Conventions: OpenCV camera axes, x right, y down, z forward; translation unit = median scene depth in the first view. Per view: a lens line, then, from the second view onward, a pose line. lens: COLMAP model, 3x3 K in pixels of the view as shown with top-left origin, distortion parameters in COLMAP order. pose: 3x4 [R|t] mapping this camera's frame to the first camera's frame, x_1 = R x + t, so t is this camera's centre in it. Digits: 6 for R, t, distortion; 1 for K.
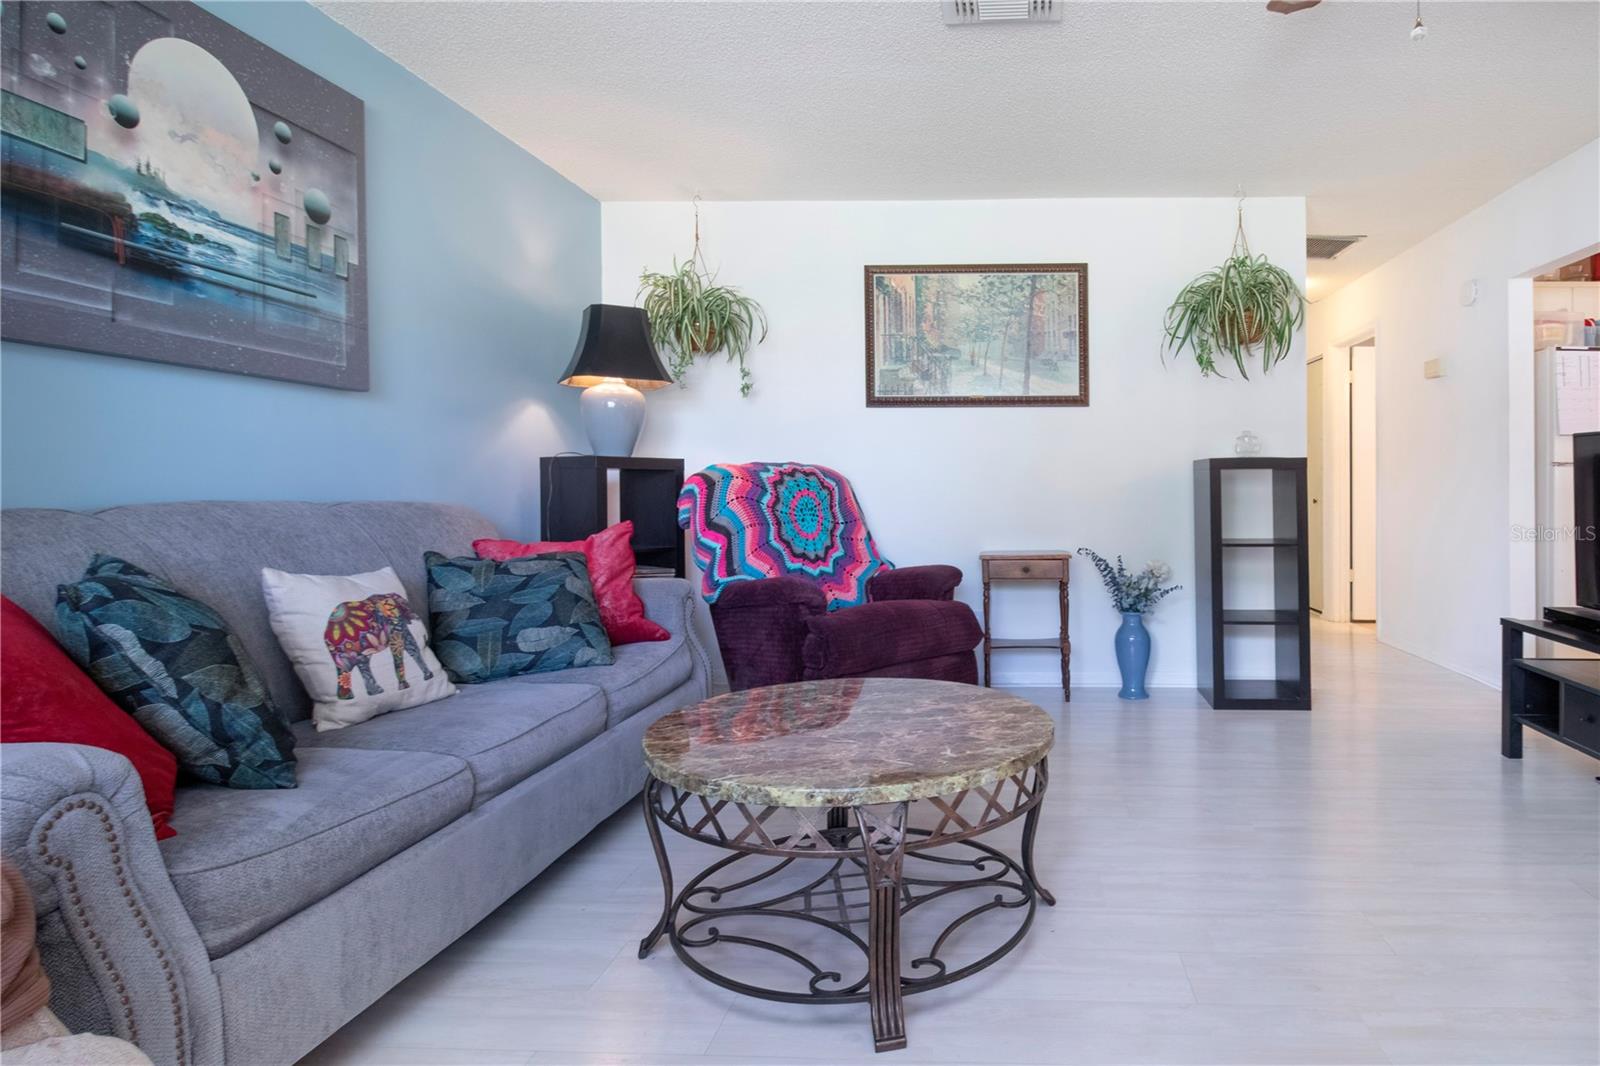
lens RADIAL K [[901.6, 0, 952.6], [0, 901.6, 480.0], [0, 0, 1]] dist [0.001760, -0.002855]
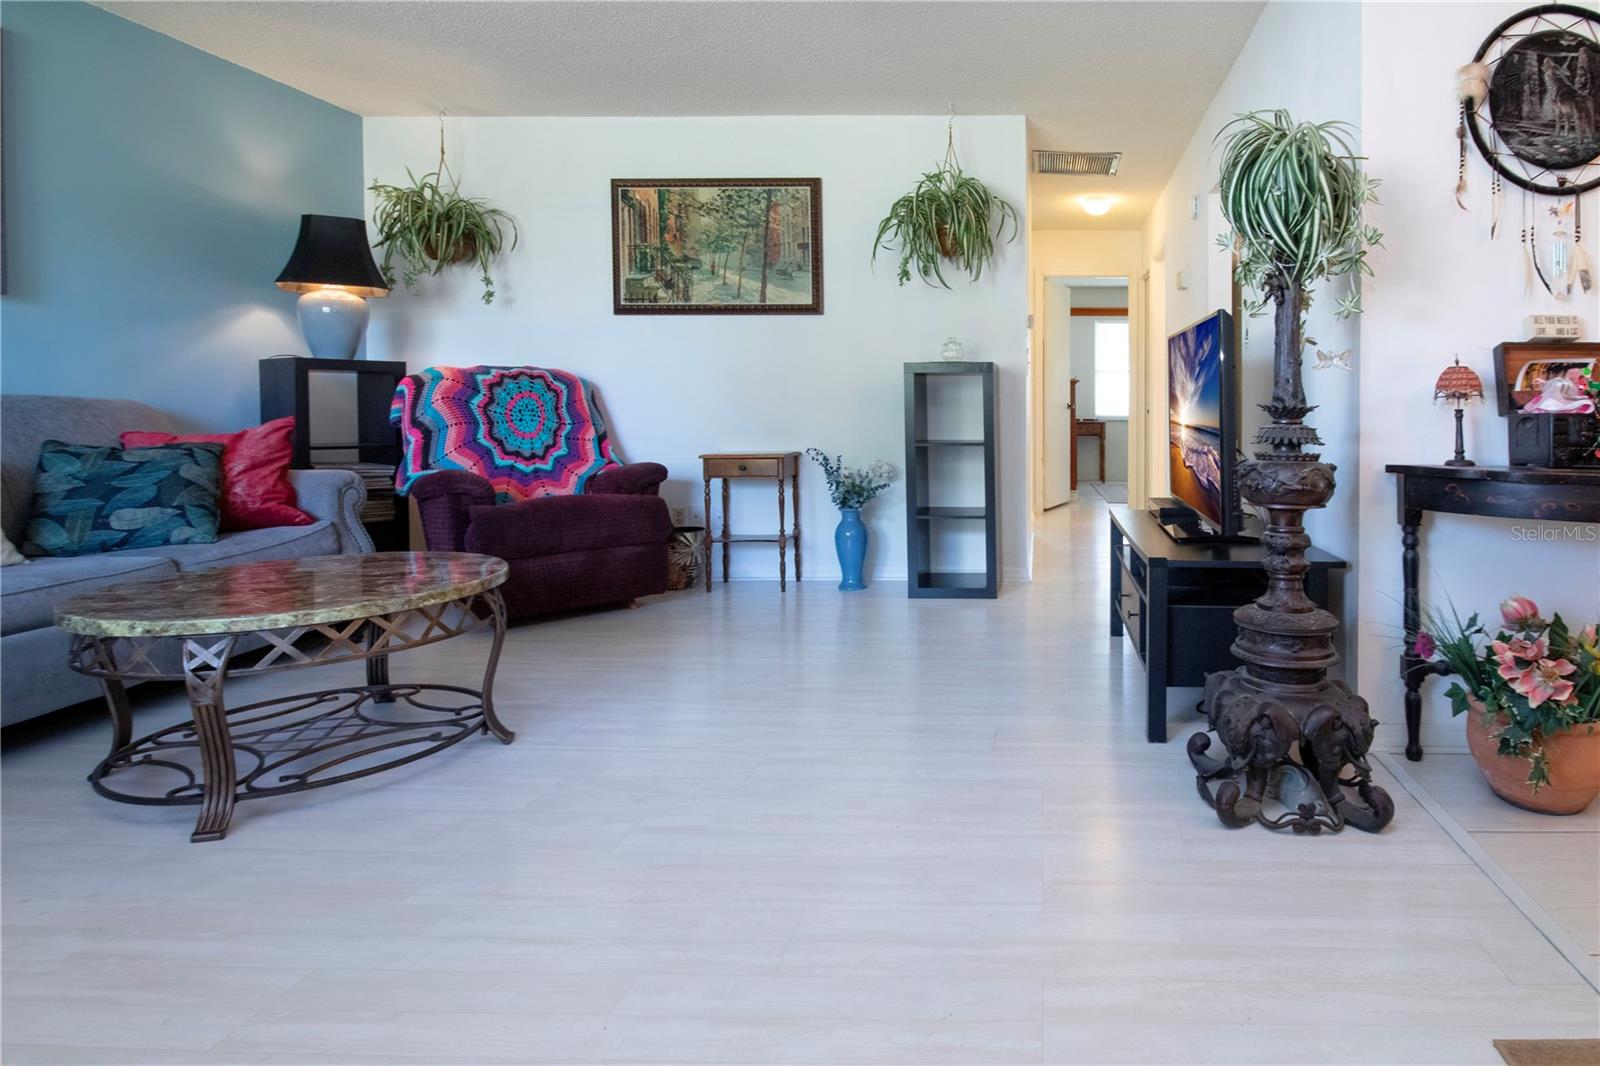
lens RADIAL K [[926.8, 0, 1014.6], [0, 926.8, 412.4], [0, 0, 1]] dist [-0.000139, -0.001328]
pose [[0.999955, 0.002720, 0.009084, 0.385271], [-0.002846, 0.999899, 0.013893, 0.017815], [-0.009045, -0.013918, 0.999862, -0.088793]]
